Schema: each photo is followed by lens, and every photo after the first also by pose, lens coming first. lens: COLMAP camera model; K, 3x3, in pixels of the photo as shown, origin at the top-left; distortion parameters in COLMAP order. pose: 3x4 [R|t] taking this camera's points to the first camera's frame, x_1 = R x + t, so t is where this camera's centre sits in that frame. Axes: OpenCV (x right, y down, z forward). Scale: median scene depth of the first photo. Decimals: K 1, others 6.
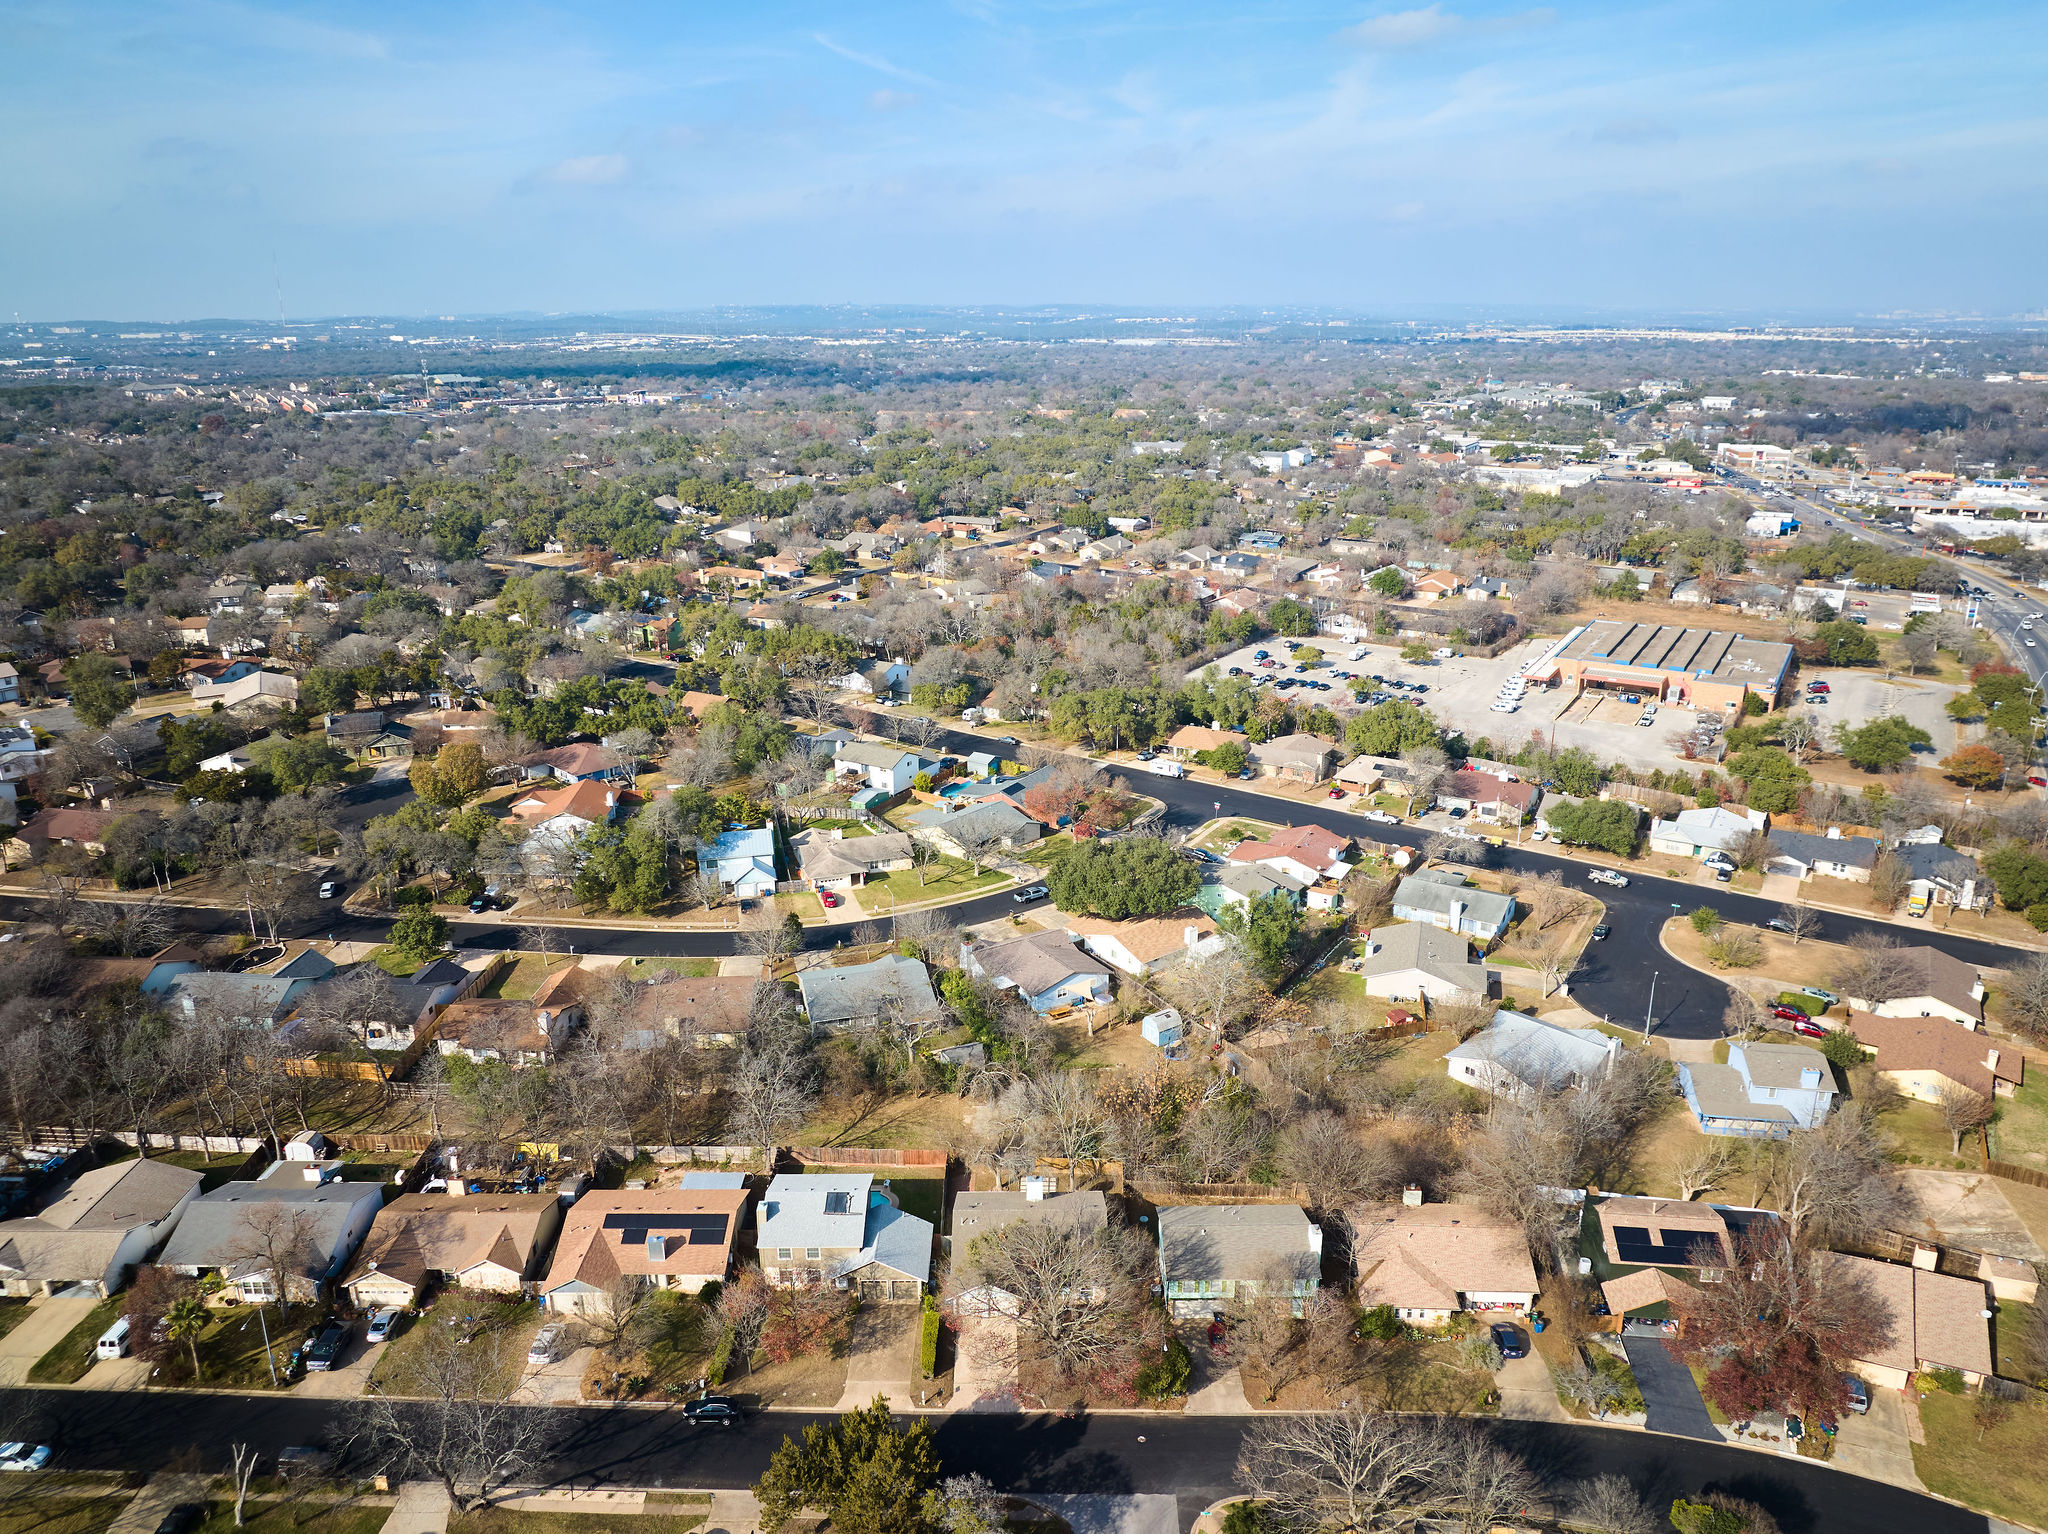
lens RADIAL K [[1438.5, 0, 1012.6], [0, 1438.5, 759.1], [0, 0, 1]] dist [-0.037217, 0.005616]
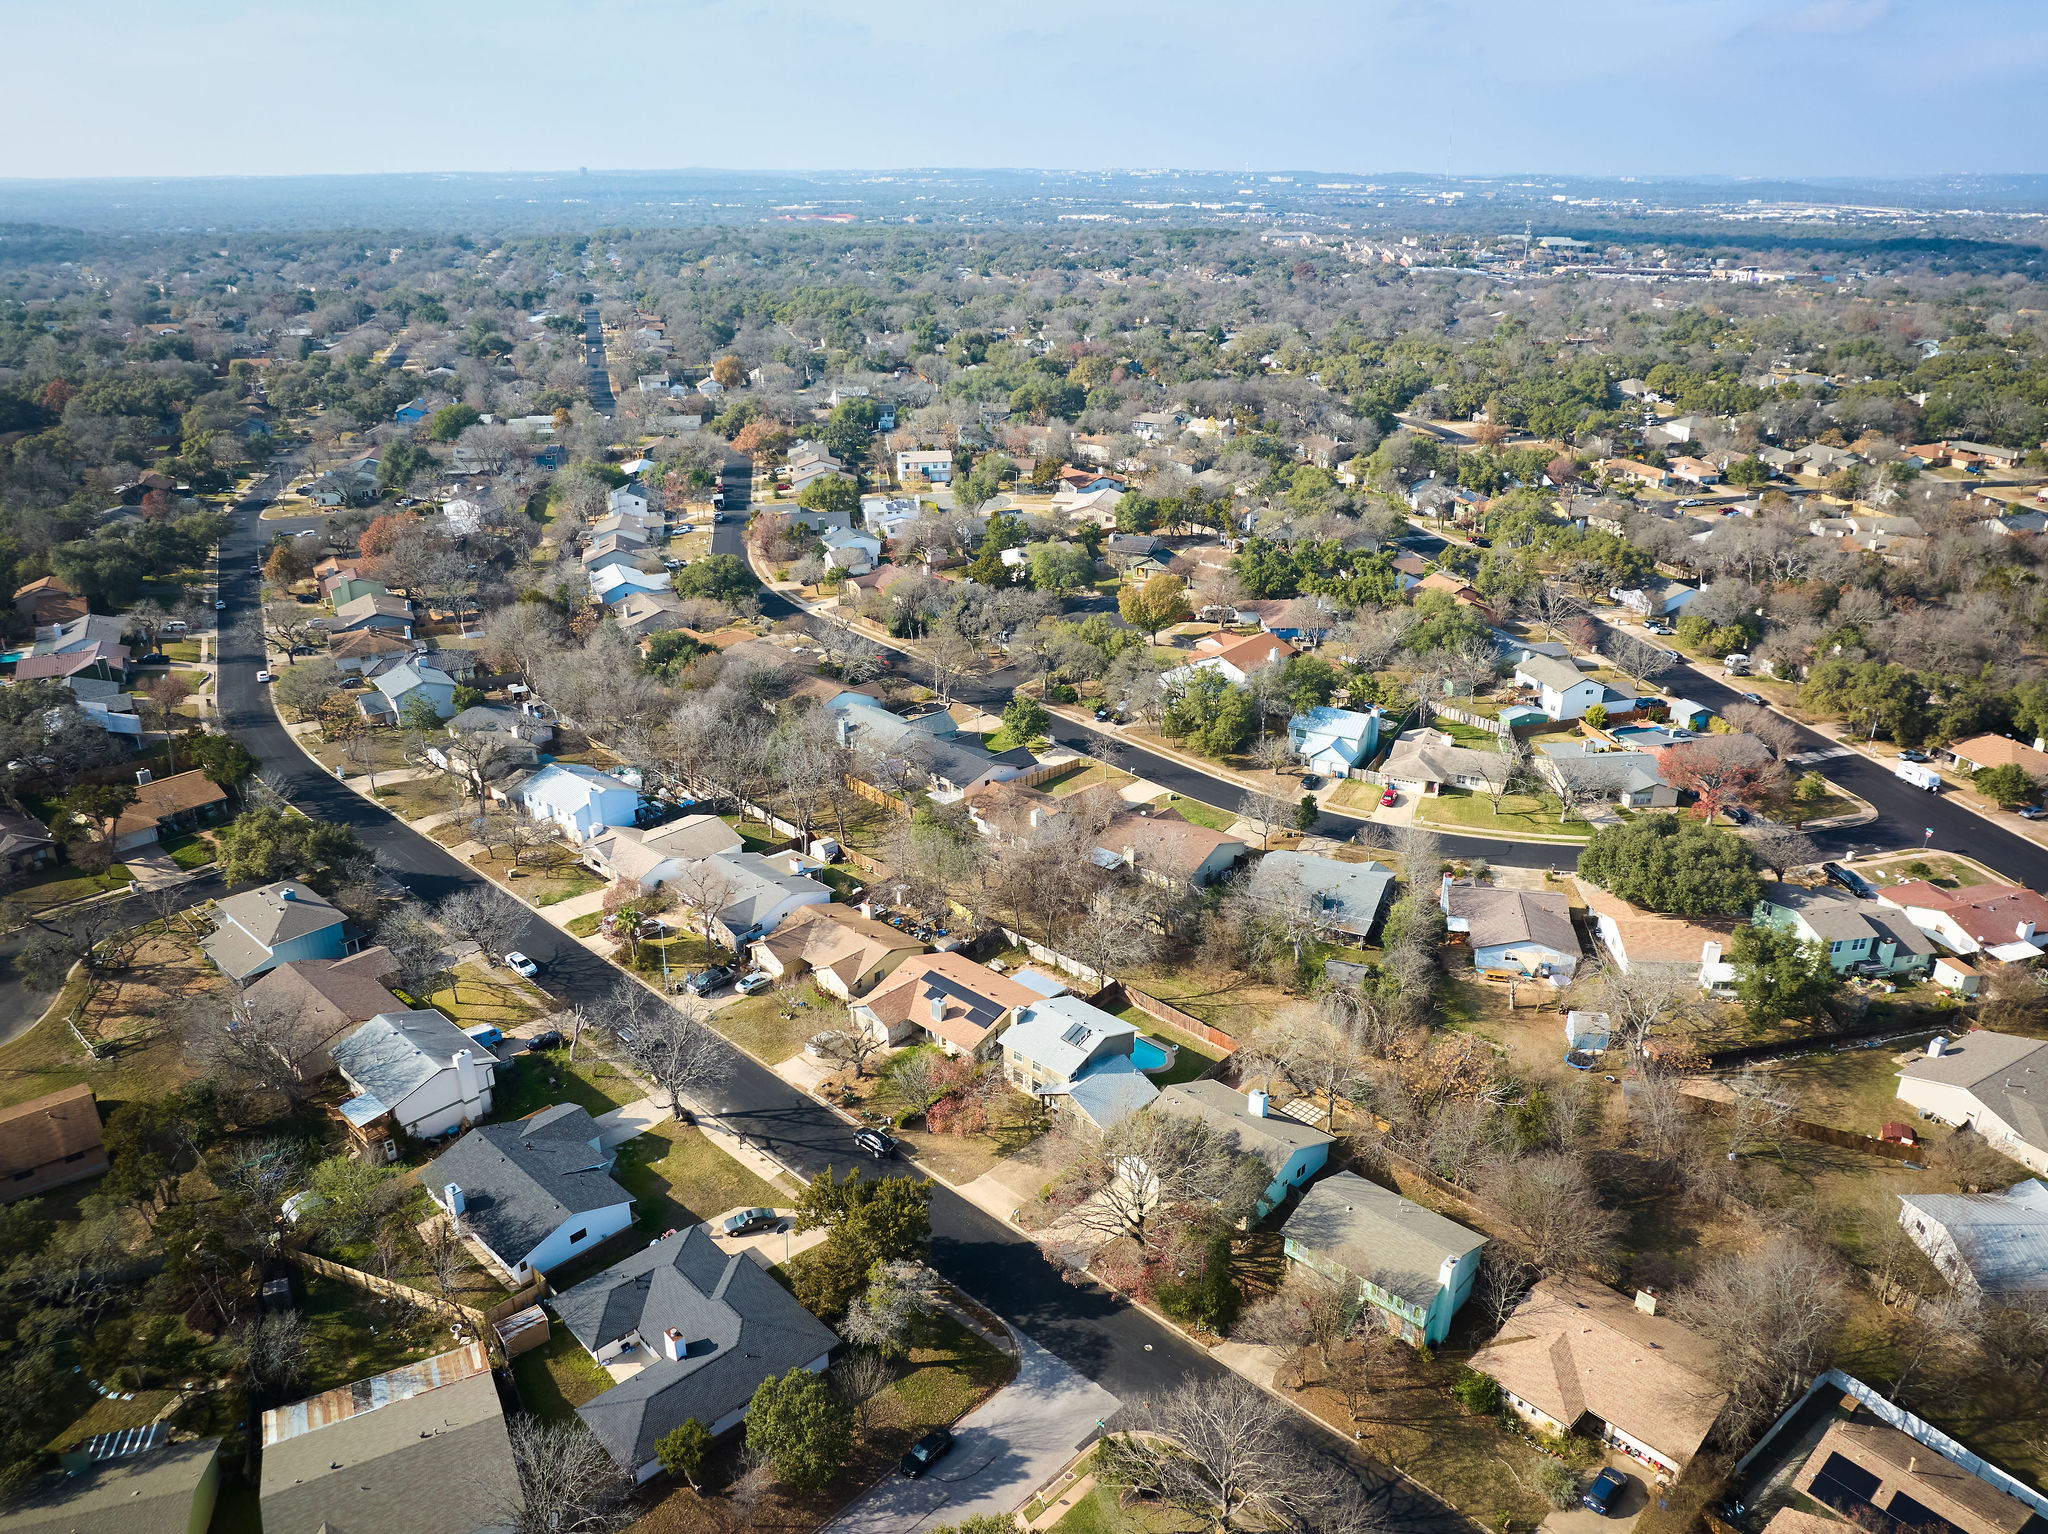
lens RADIAL K [[1438.5, 0, 1019.5], [0, 1438.5, 776.4], [0, 0, 1]] dist [-0.037217, 0.005616]
pose [[0.739193, 0.270450, -0.616807, 0.339325], [-0.208537, 0.962733, 0.172212, -0.037687], [0.640395, 0.001329, 0.768045, 0.113015]]
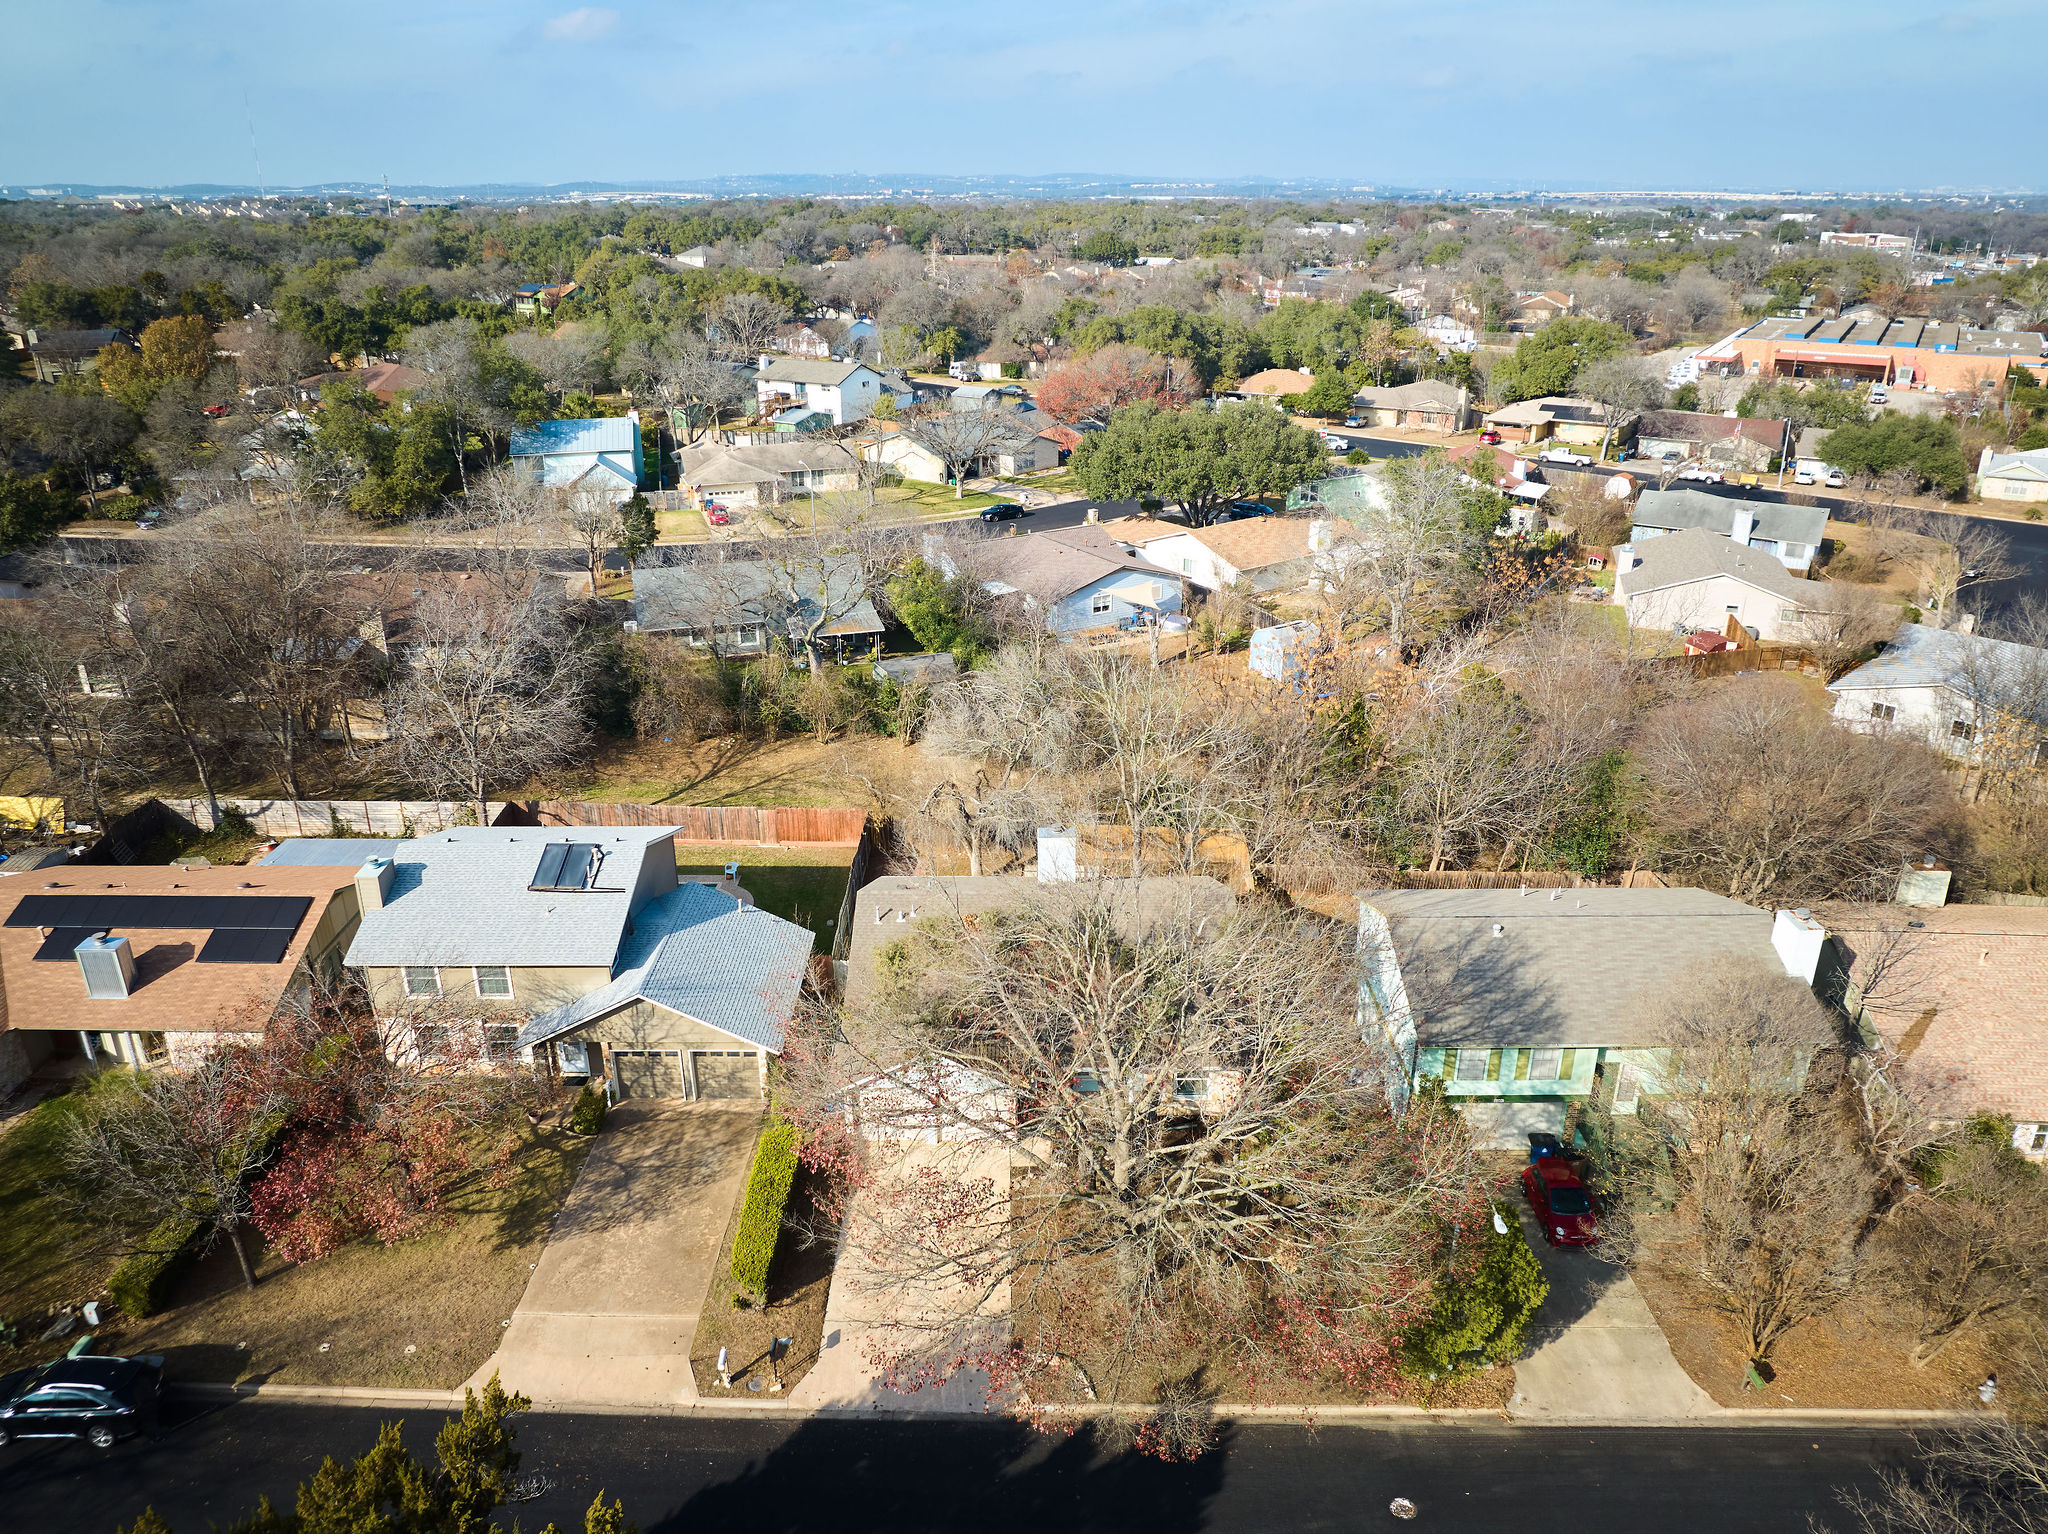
lens RADIAL K [[1438.5, 0, 1030.0], [0, 1438.5, 768.6], [0, 0, 1]] dist [-0.037217, 0.005616]
pose [[0.999912, 0.010001, 0.008684, 0.002654], [-0.010687, 0.996499, 0.082922, 0.185256], [-0.007824, -0.083008, 0.996518, 0.449085]]
